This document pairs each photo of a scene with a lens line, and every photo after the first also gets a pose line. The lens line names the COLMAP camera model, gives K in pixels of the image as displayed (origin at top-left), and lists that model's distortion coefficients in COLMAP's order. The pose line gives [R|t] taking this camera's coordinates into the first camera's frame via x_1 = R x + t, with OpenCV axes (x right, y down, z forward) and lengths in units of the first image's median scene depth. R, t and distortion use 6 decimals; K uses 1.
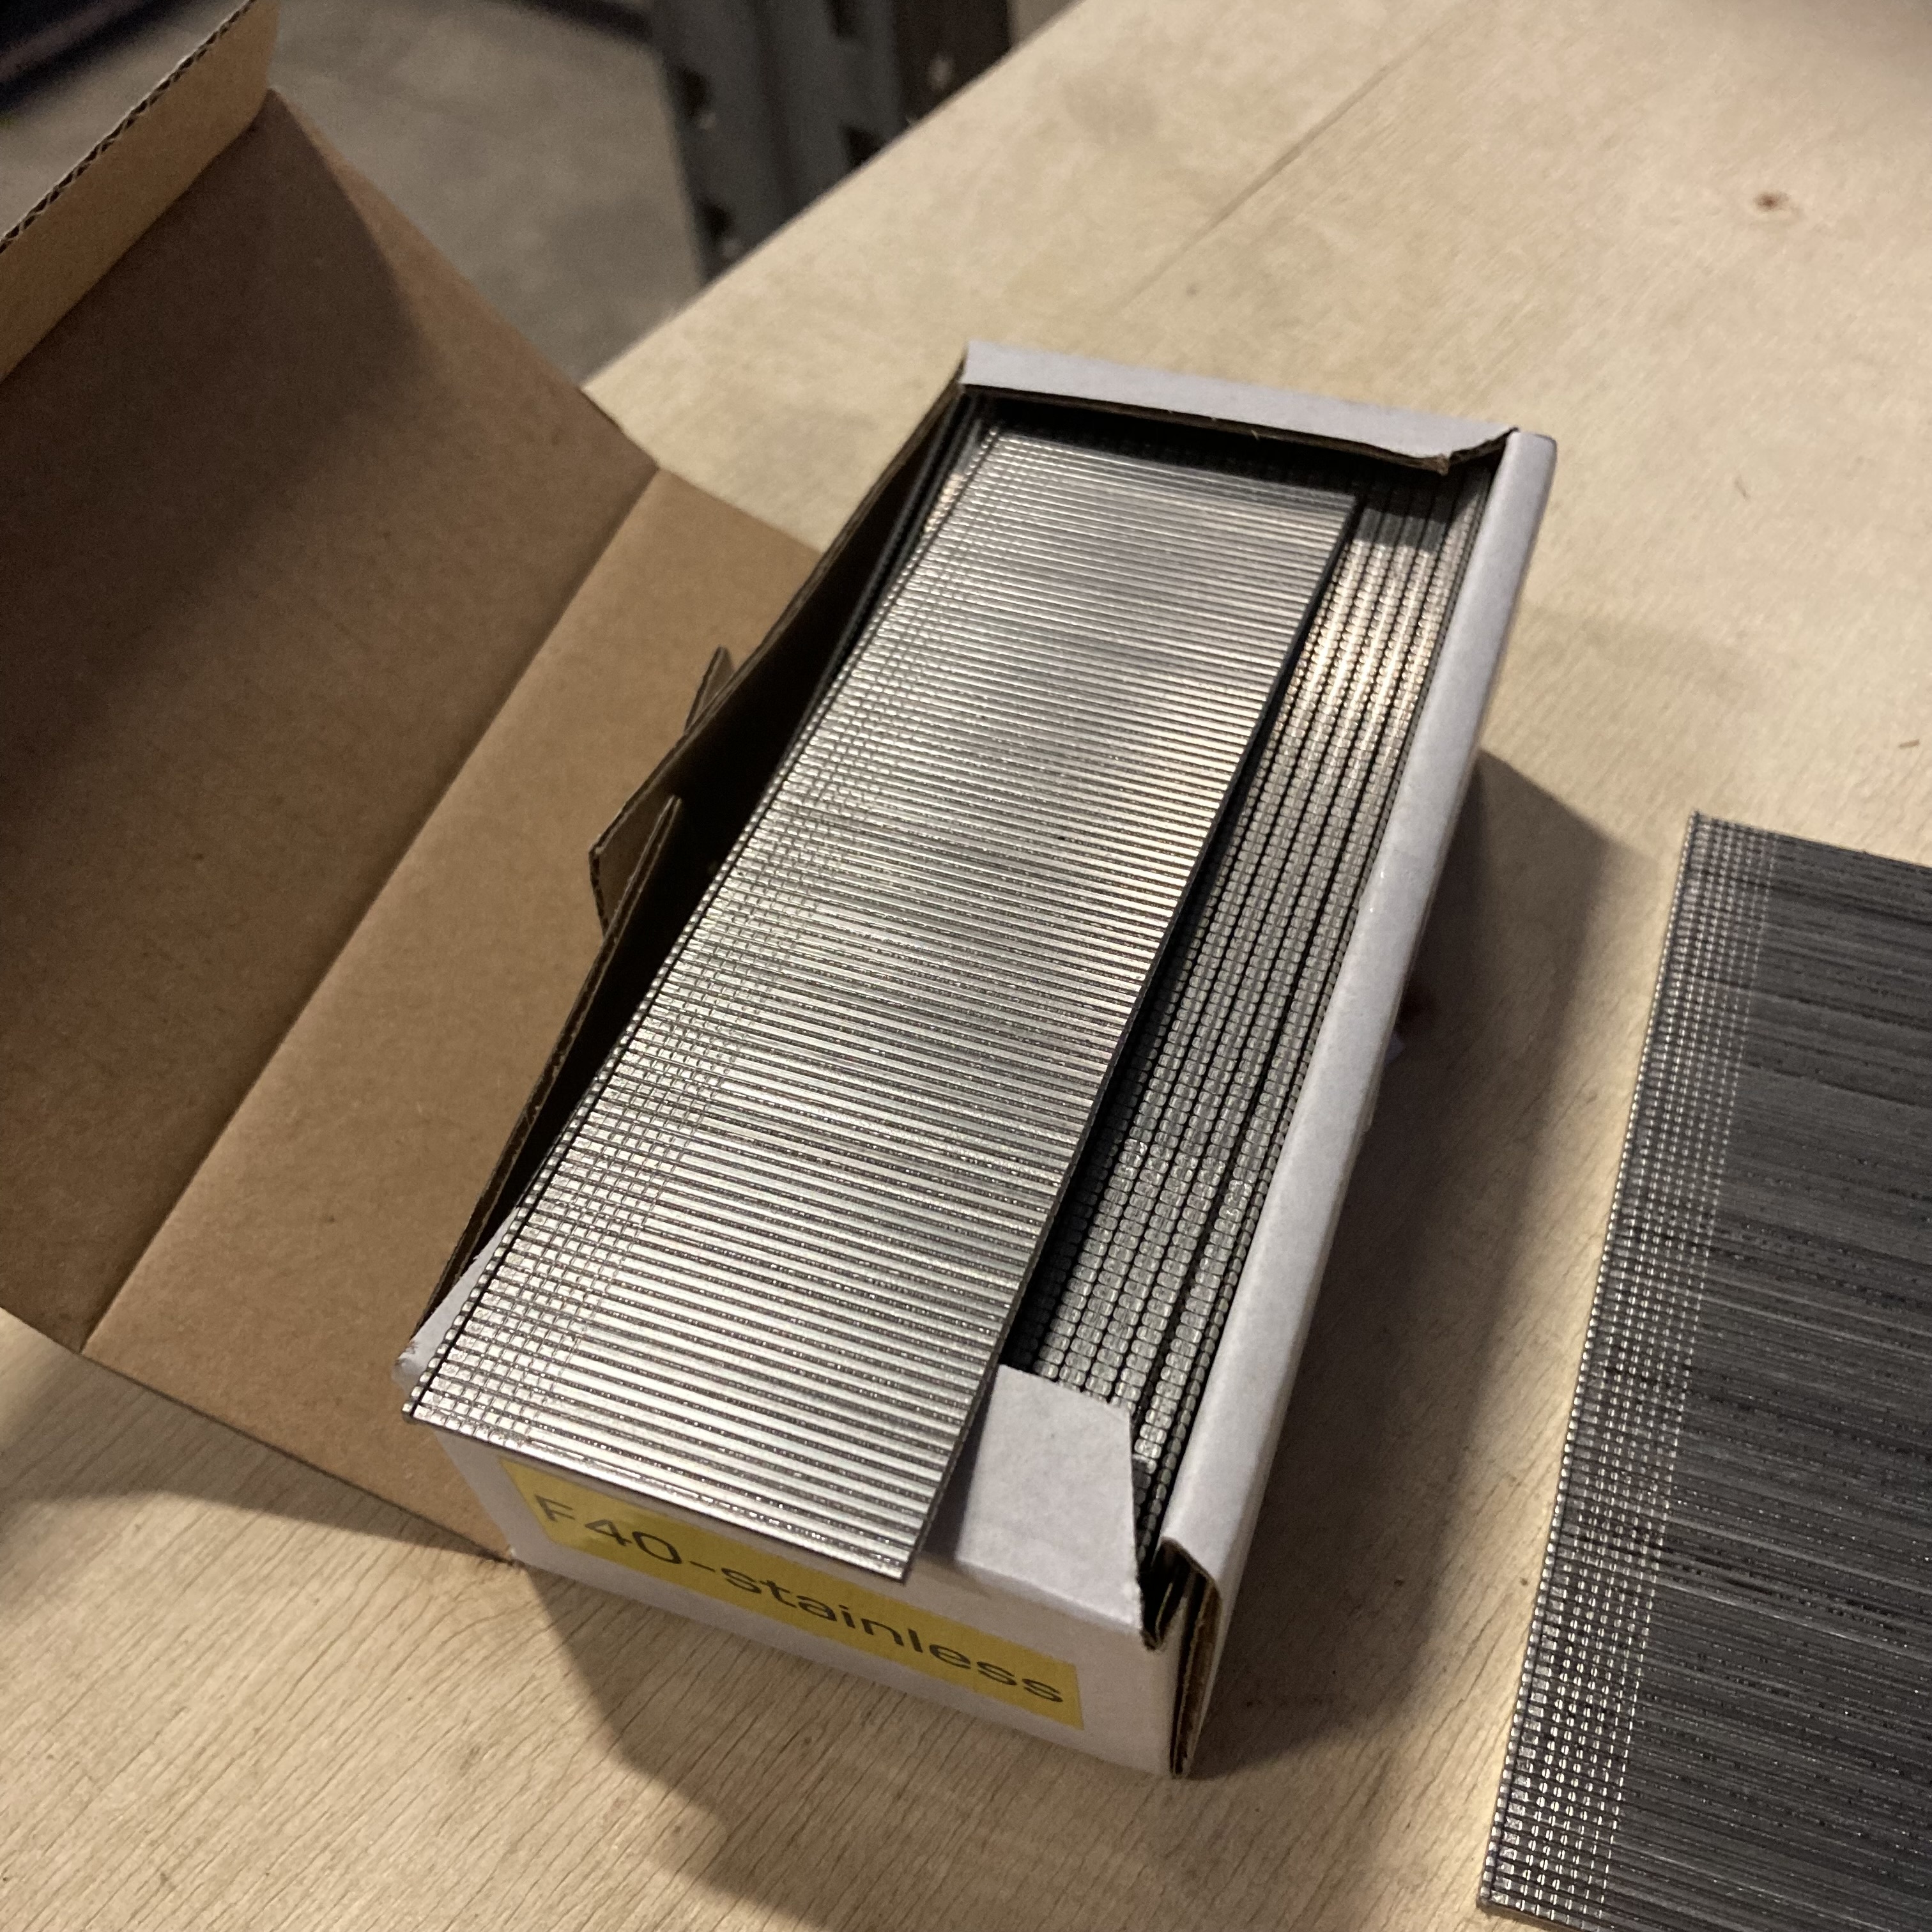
lens RADIAL K [[2305.6, 0, 939.7], [0, 2305.6, 948.6], [0, 0, 1]] dist [-0.014861, 0.000000]
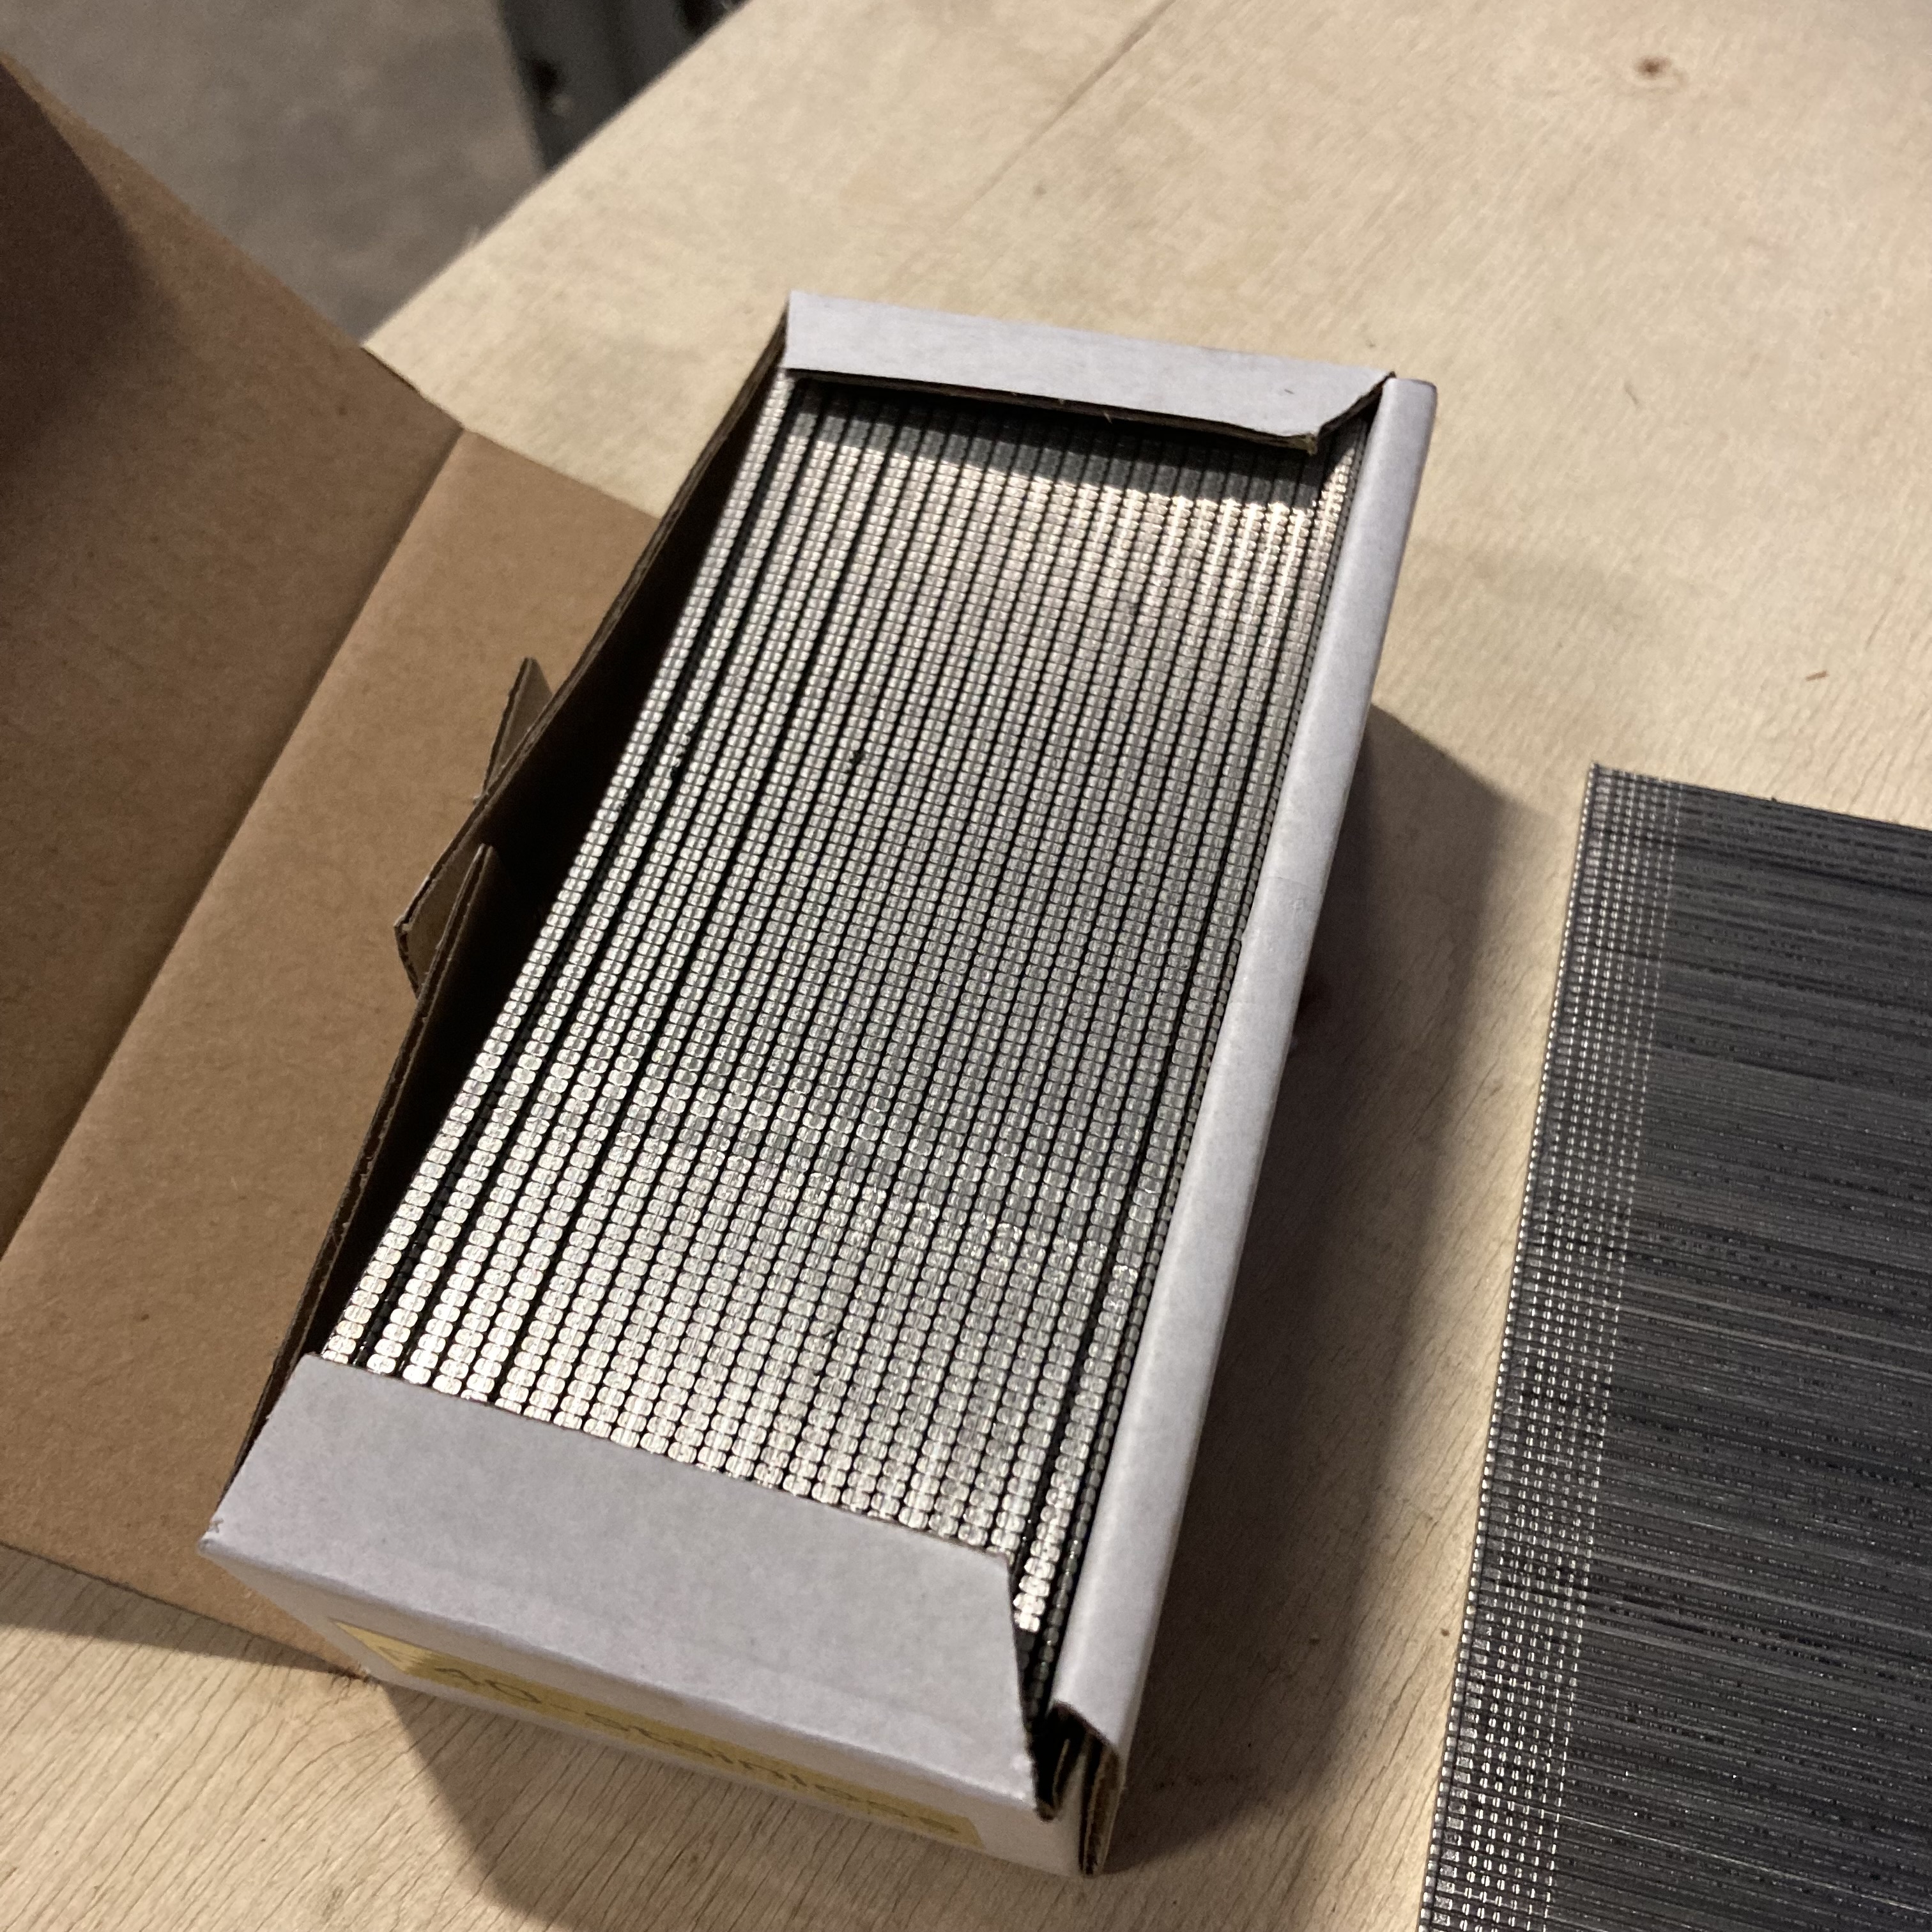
lens RADIAL K [[2305.6, 0, 967.6], [0, 2305.6, 961.9], [0, 0, 1]] dist [-0.014861, 0.000000]
pose [[0.997096, -0.056823, 0.050700, 0.023662], [0.052456, 0.995114, 0.083651, -0.081233], [-0.055205, -0.080748, 0.995205, 0.083040]]
